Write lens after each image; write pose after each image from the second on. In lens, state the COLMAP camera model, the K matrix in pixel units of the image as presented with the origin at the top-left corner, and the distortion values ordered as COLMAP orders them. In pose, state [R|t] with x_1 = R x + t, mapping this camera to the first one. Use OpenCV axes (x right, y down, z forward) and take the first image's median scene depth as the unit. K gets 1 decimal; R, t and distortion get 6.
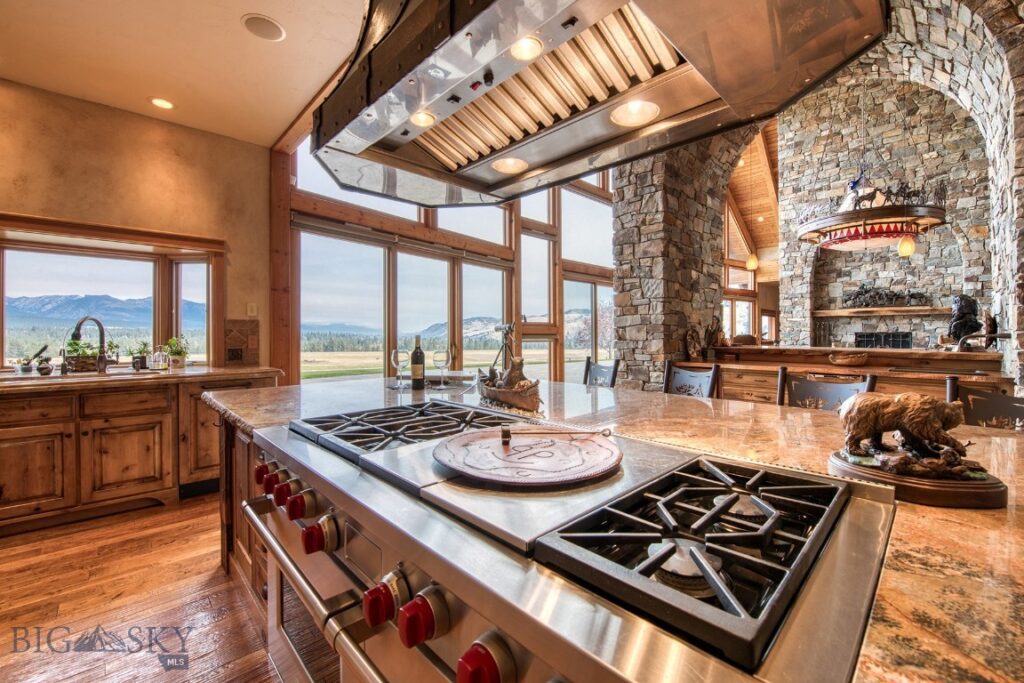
lens RADIAL K [[418.0, 0, 512.0], [0, 418.0, 341.5], [0, 0, 1]] dist [-0.008312, -0.000248]
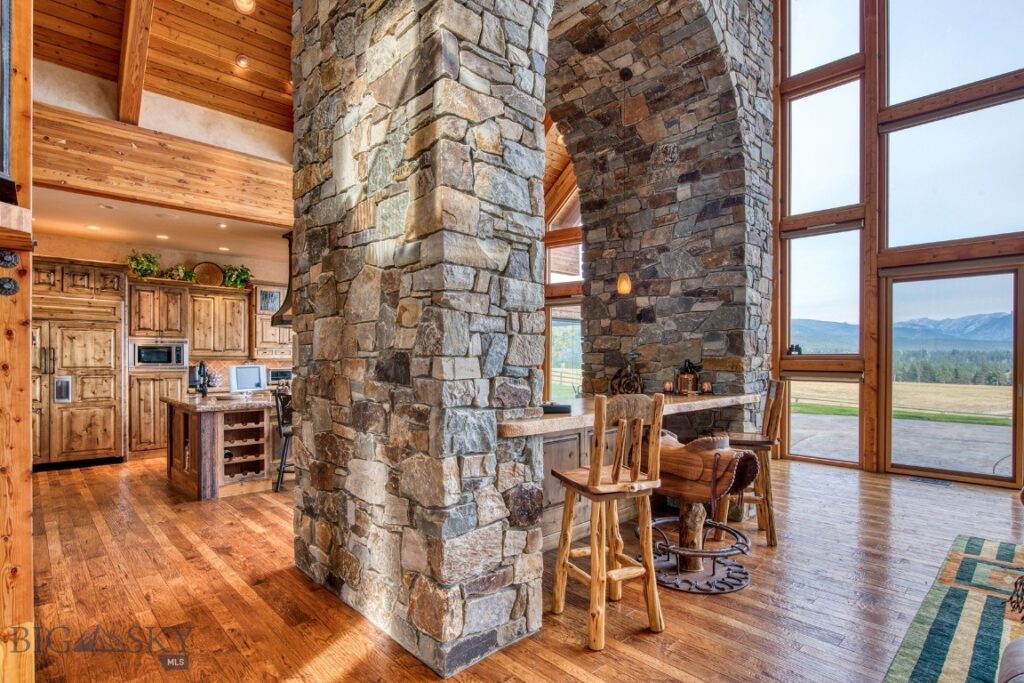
lens RADIAL K [[516.1, 0, 513.1], [0, 516.1, 353.2], [0, 0, 1]] dist [-0.000467, 0.000743]
pose [[-0.005965, -0.007811, -0.999952, 1.475373], [-0.019218, 0.999786, -0.007695, -0.048023], [0.999798, 0.019171, -0.006113, 0.771075]]
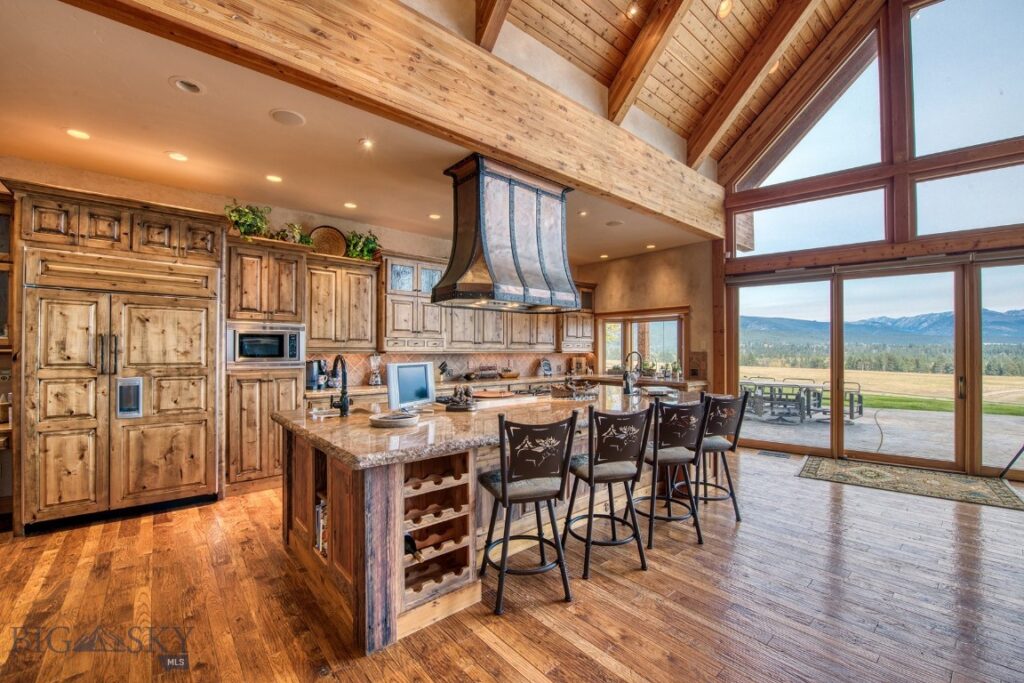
lens RADIAL K [[418.0, 0, 512.0], [0, 418.0, 341.5], [0, 0, 1]] dist [-0.008312, -0.000248]
pose [[-0.058799, -0.019220, -0.998085, 0.821059], [-0.020226, 0.999632, -0.018058, -0.038972], [0.998065, 0.019125, -0.059166, 0.294698]]
